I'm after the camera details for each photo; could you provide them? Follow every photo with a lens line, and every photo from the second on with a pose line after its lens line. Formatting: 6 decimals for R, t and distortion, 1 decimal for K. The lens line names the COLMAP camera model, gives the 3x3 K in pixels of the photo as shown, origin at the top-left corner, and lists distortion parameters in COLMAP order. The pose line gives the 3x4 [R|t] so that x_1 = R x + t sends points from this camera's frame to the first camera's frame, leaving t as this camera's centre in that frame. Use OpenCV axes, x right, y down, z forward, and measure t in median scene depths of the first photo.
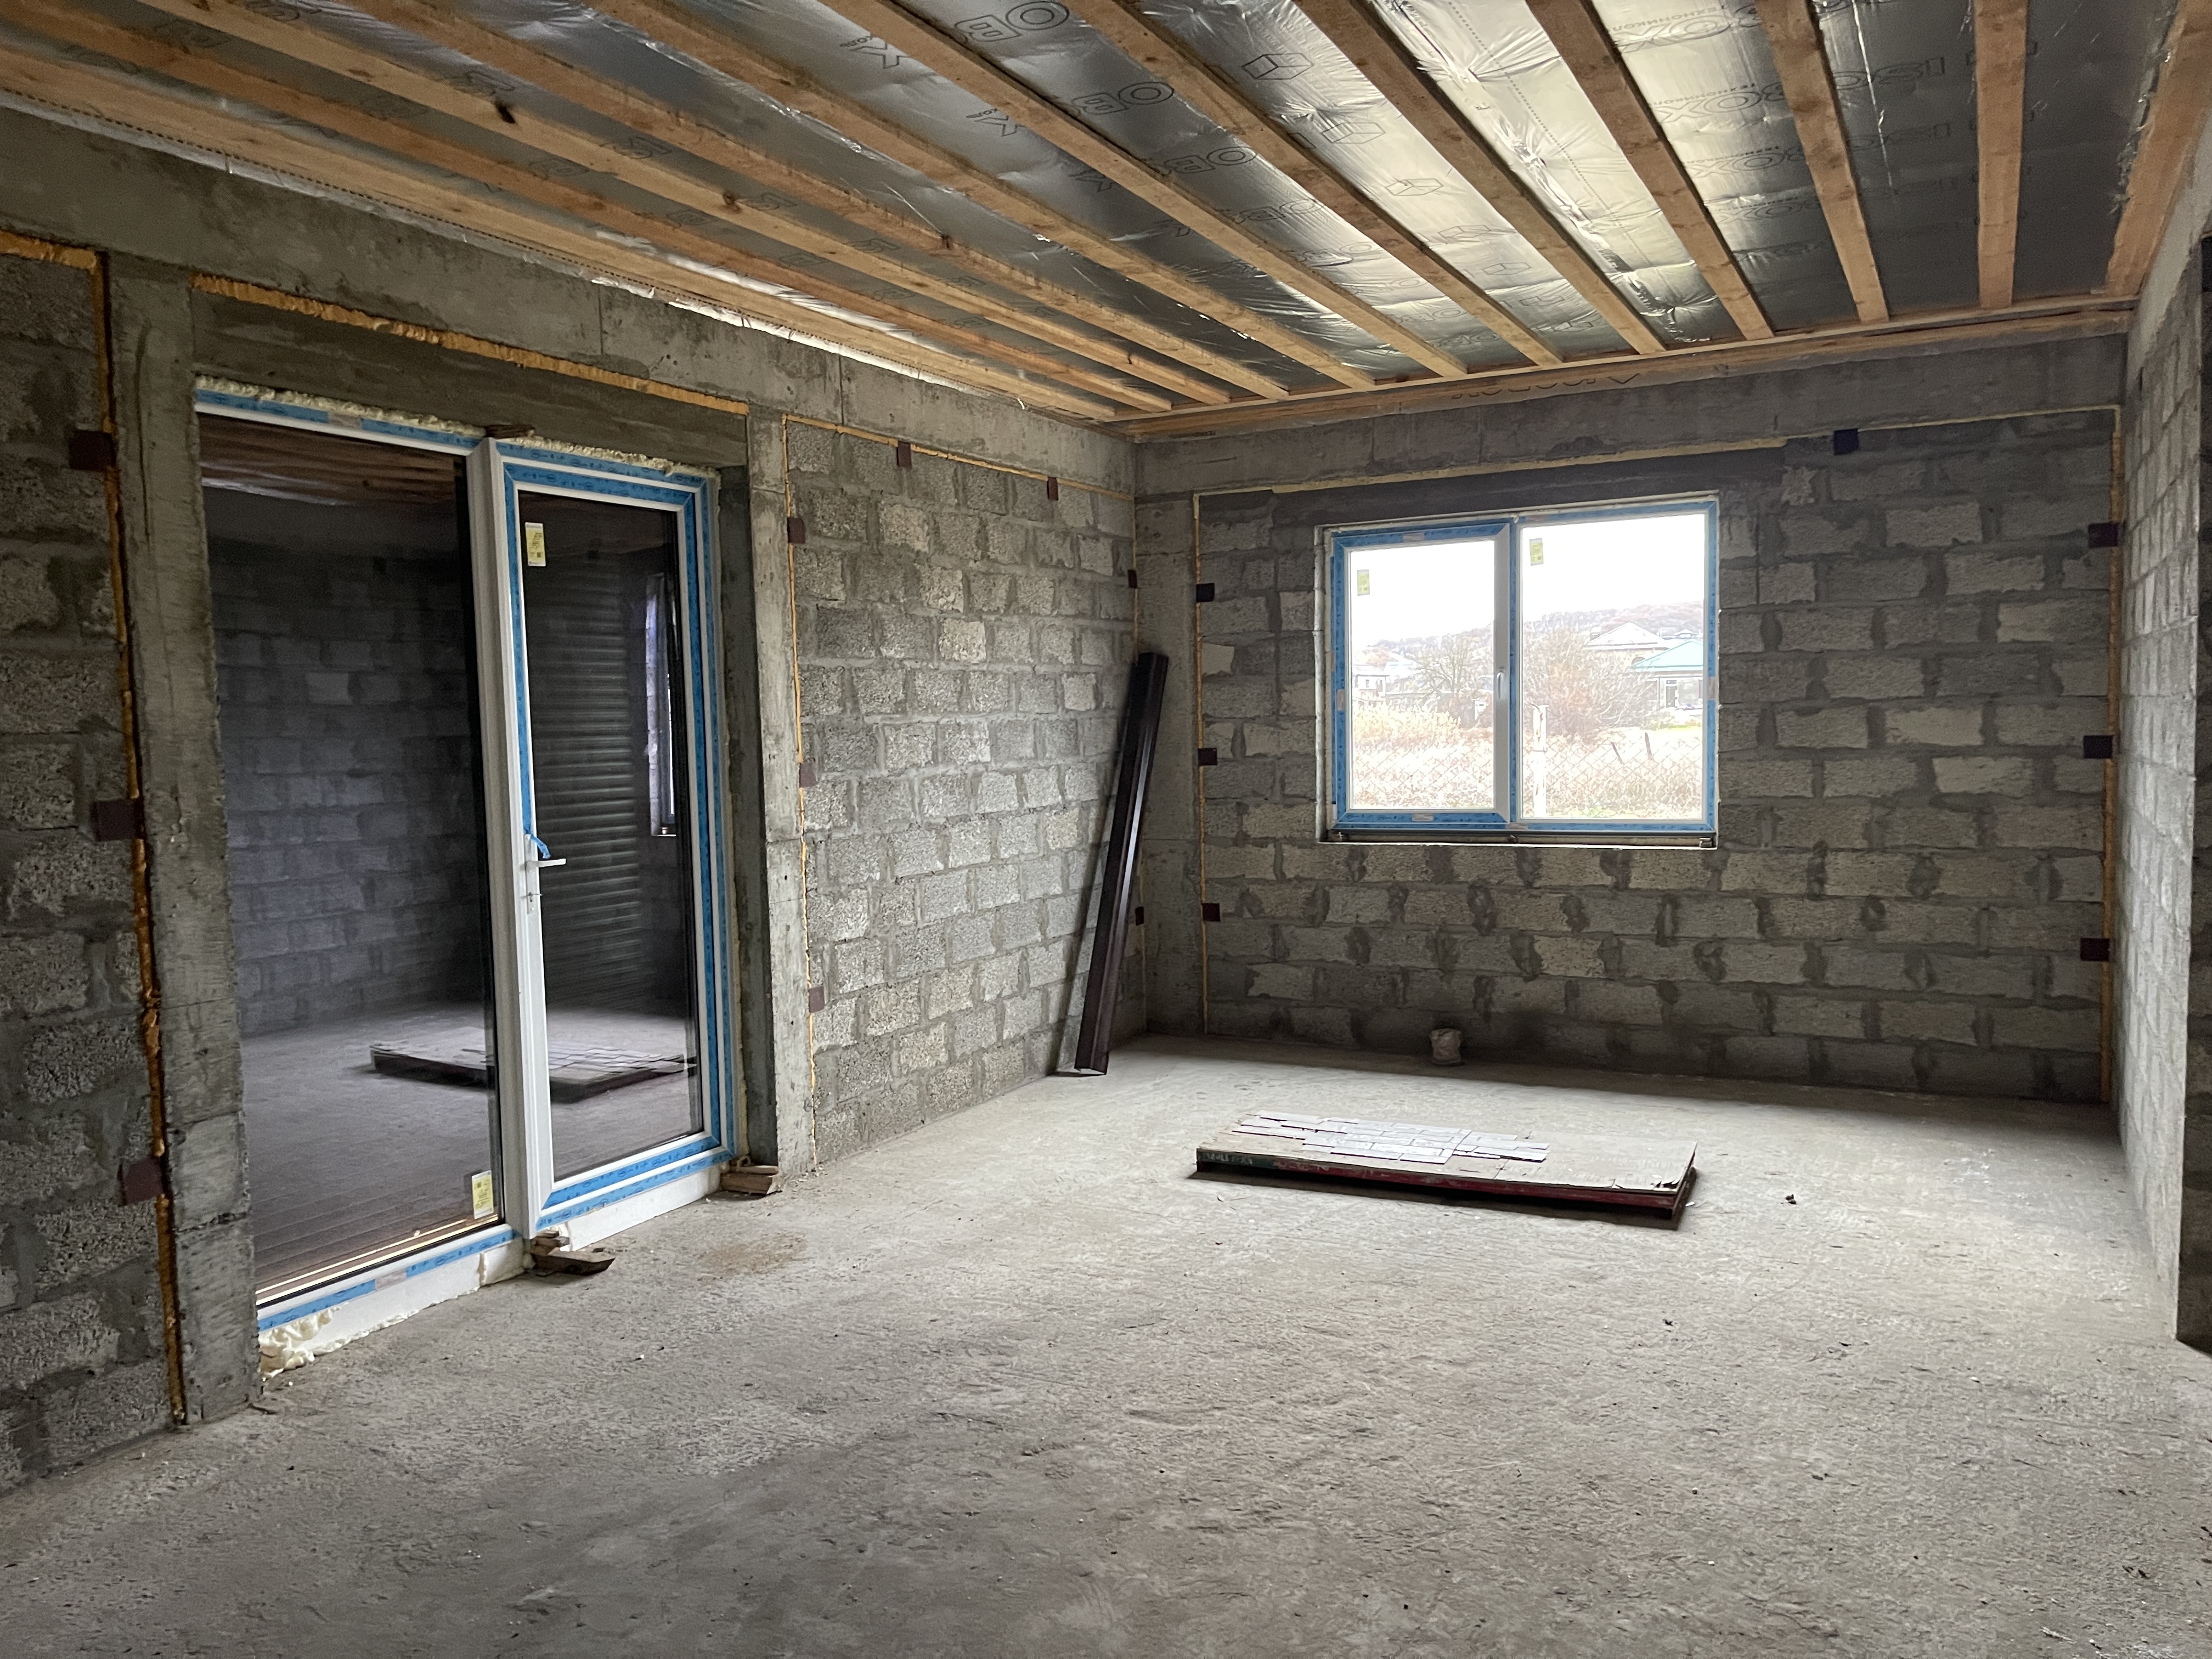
lens RADIAL K [[1670.0, 0, 1096.1], [0, 1670.0, 847.1], [0, 0, 1]] dist [0.086118, -0.108582]
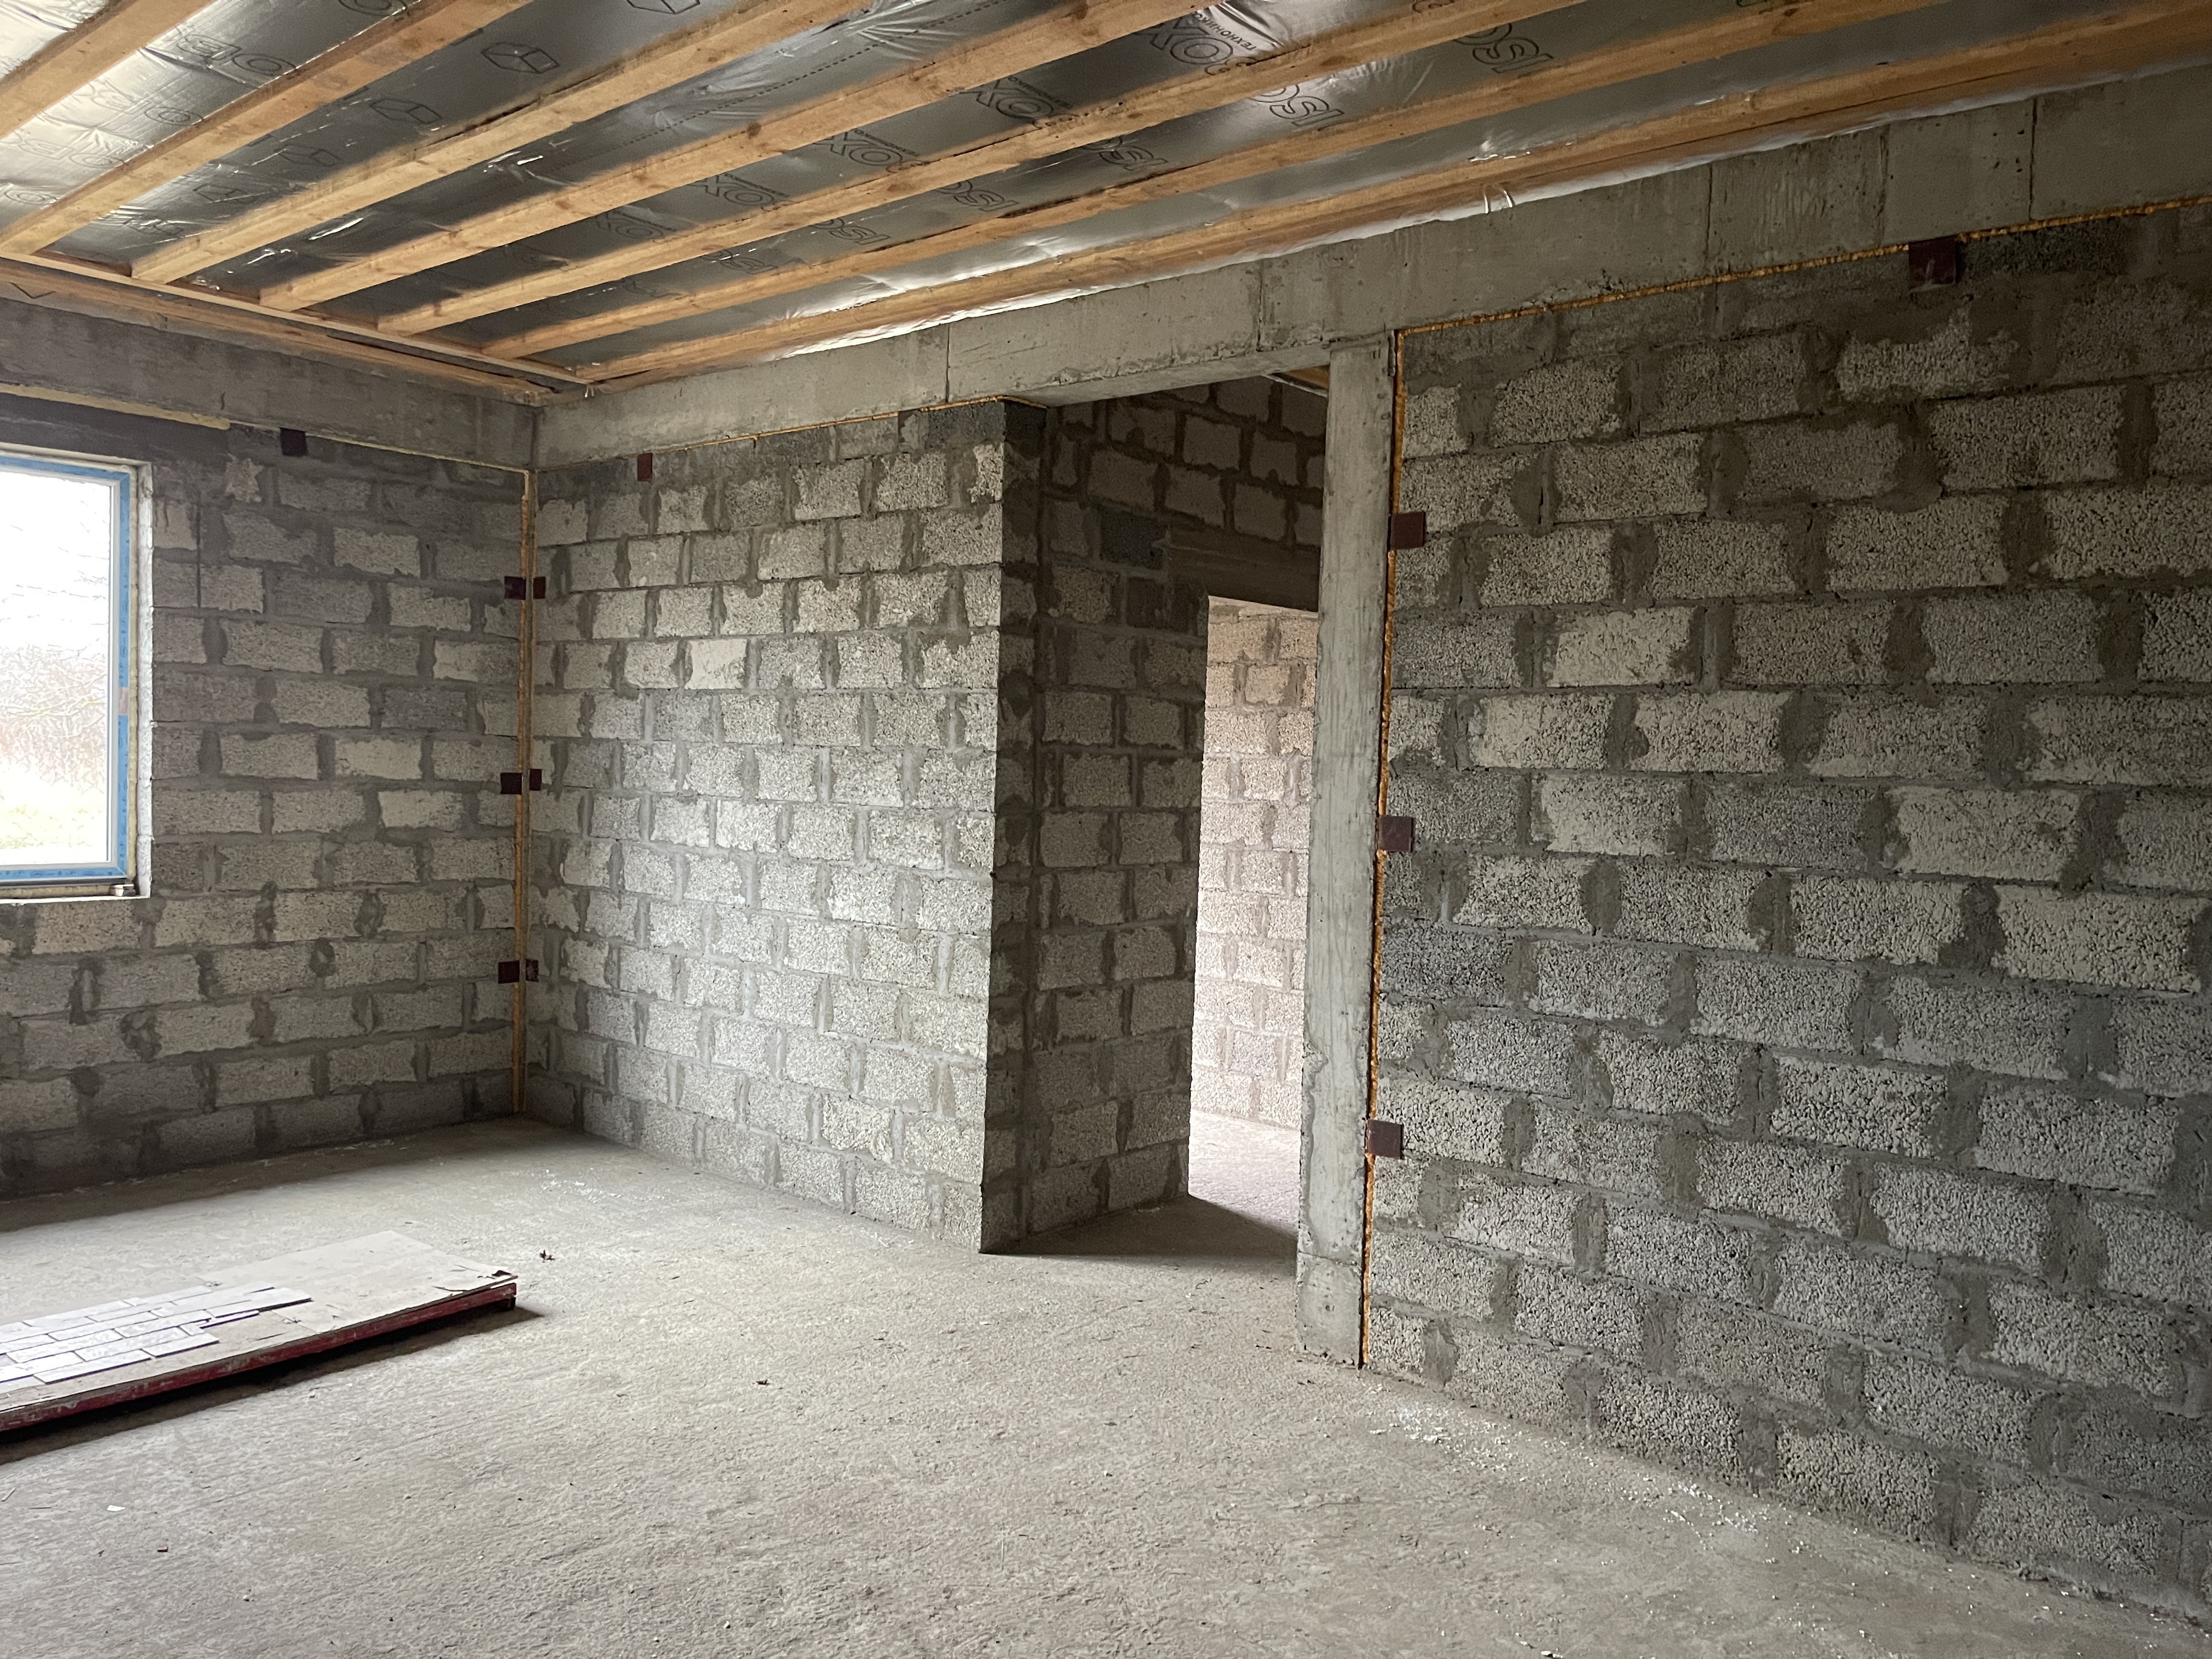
lens RADIAL K [[1670.0, 0, 1085.6], [0, 1670.0, 836.3], [0, 0, 1]] dist [0.086118, -0.108582]
pose [[0.223924, -0.013229, 0.974517, -0.348196], [0.037476, 0.999285, 0.004954, -0.016080], [-0.973886, 0.035412, 0.224260, 0.381819]]
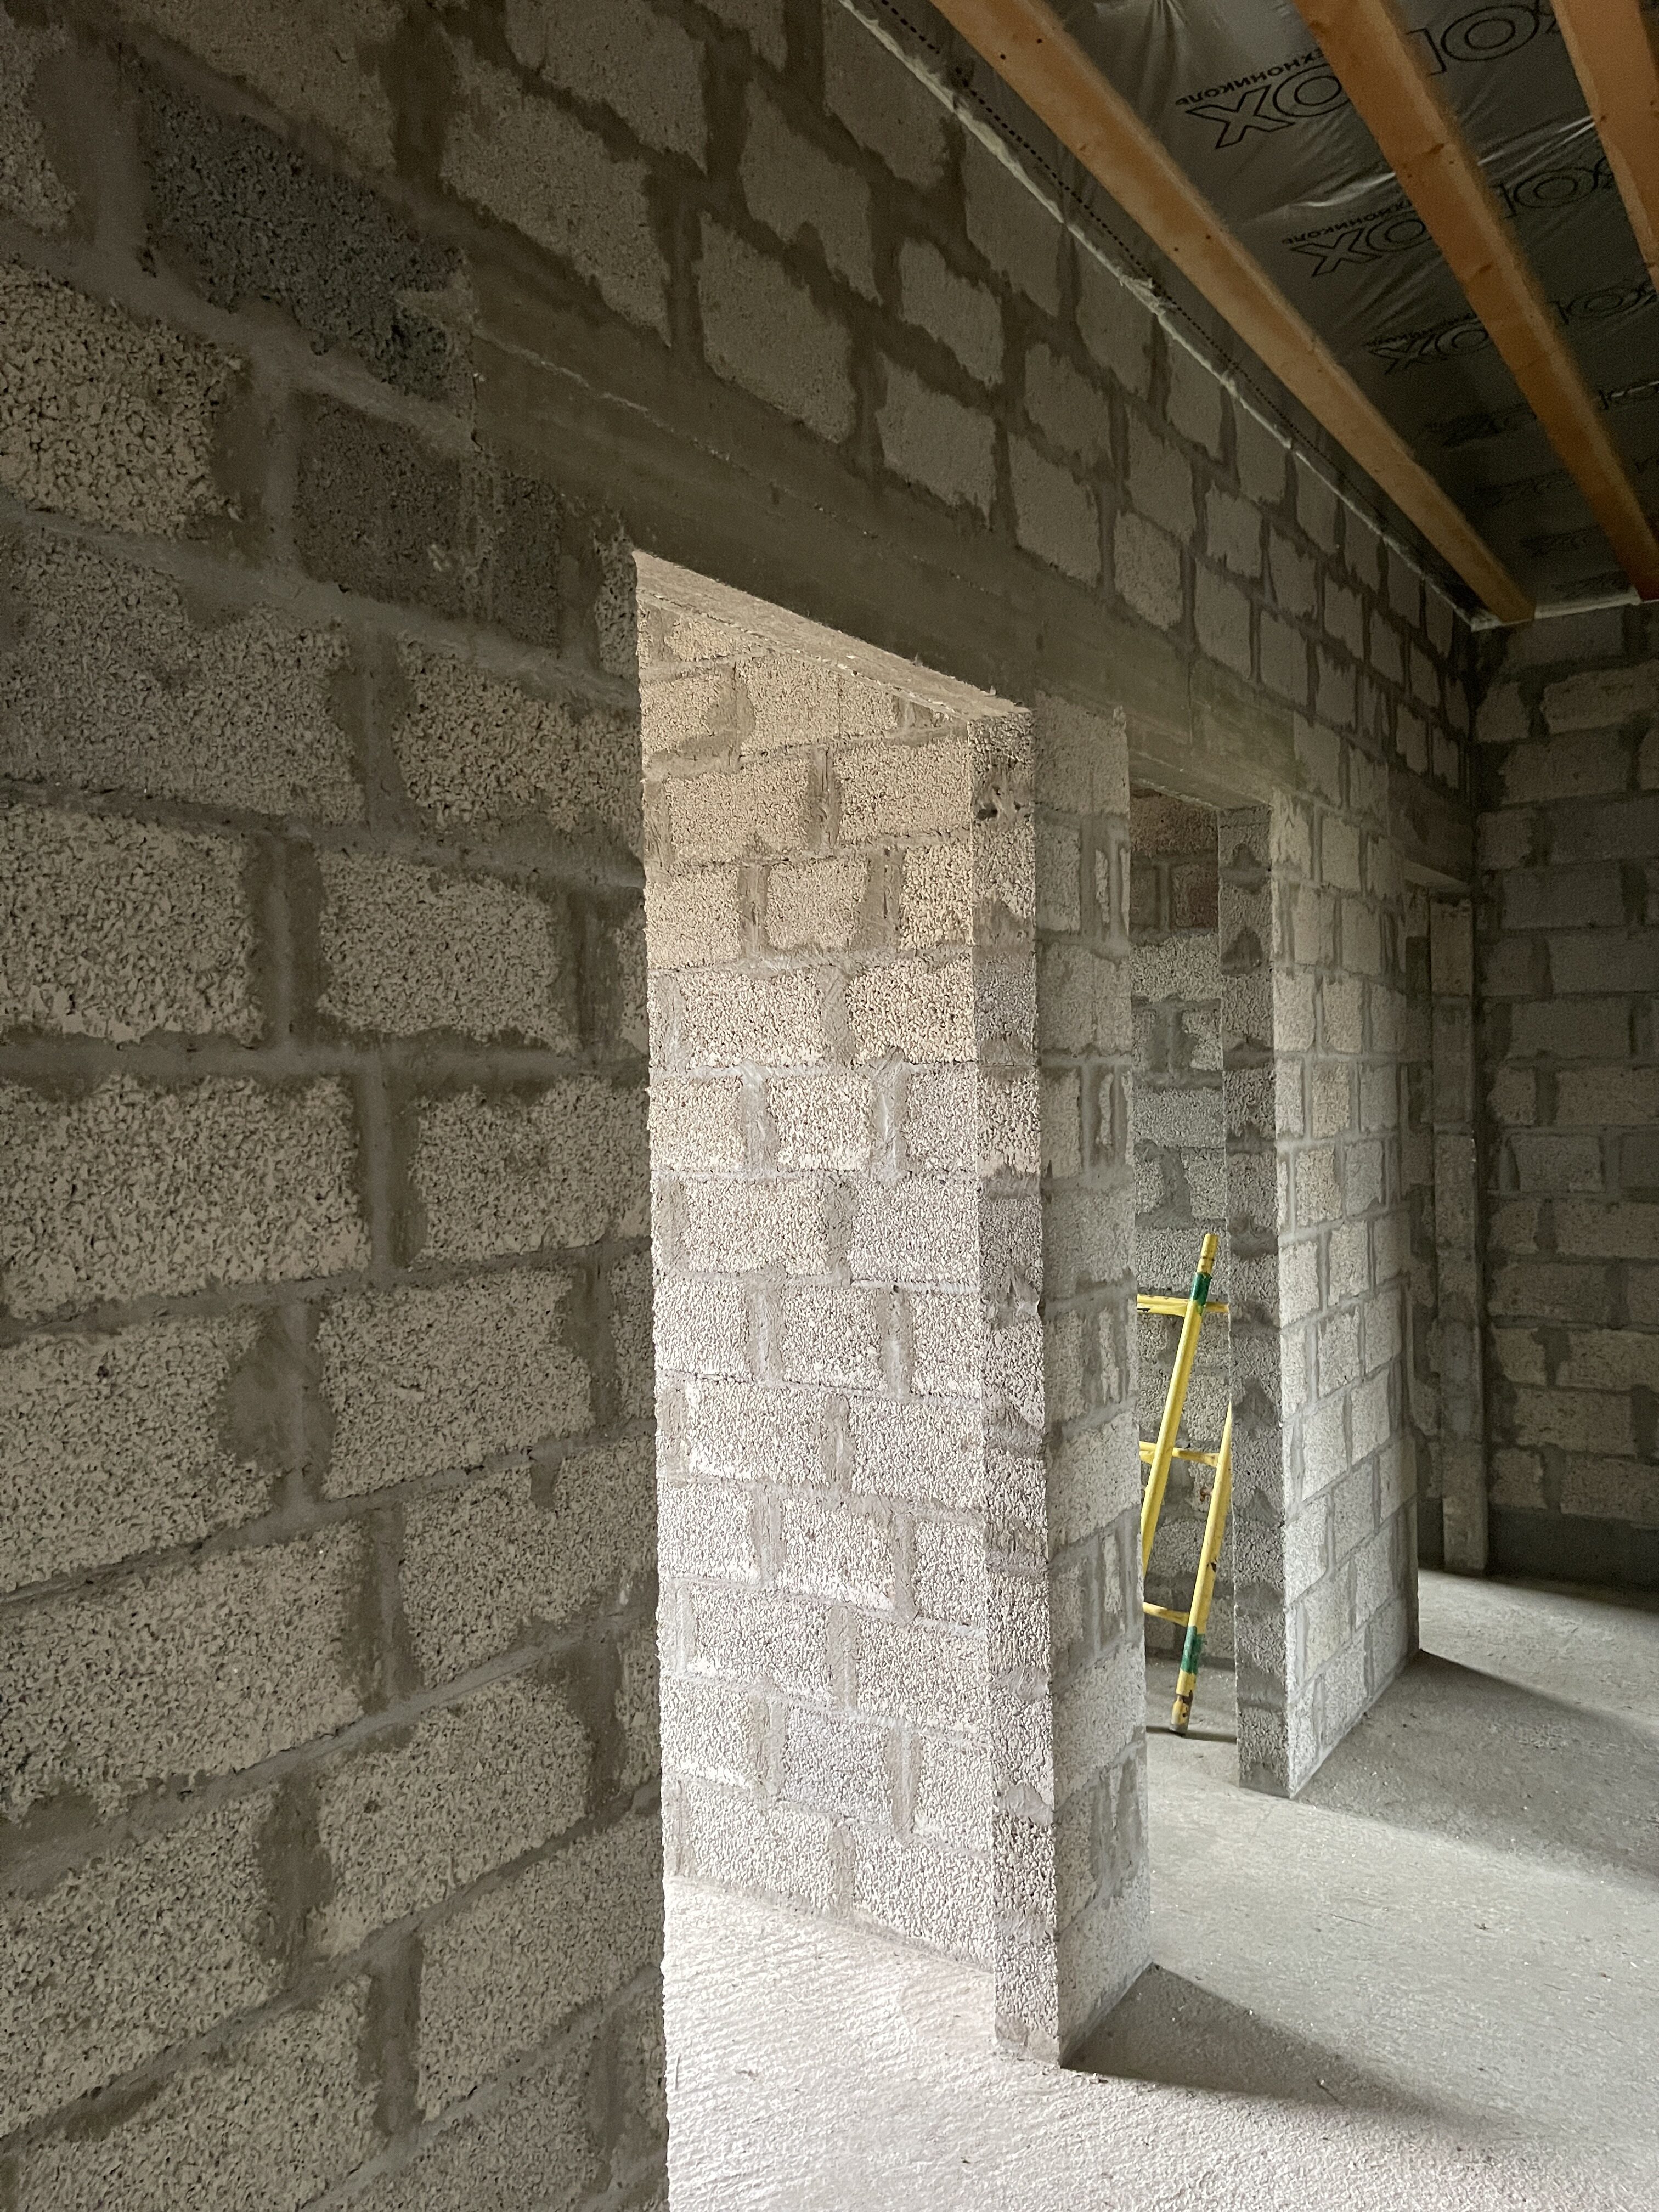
lens RADIAL K [[1670.0, 0, 831.9], [0, 1670.0, 1103.6], [0, 0, 1]] dist [0.086118, -0.108582]
pose [[0.092167, 0.014931, 0.995632, 0.256294], [0.096055, 0.995091, -0.023814, -0.036725], [-0.991100, 0.097830, 0.090280, 0.463646]]
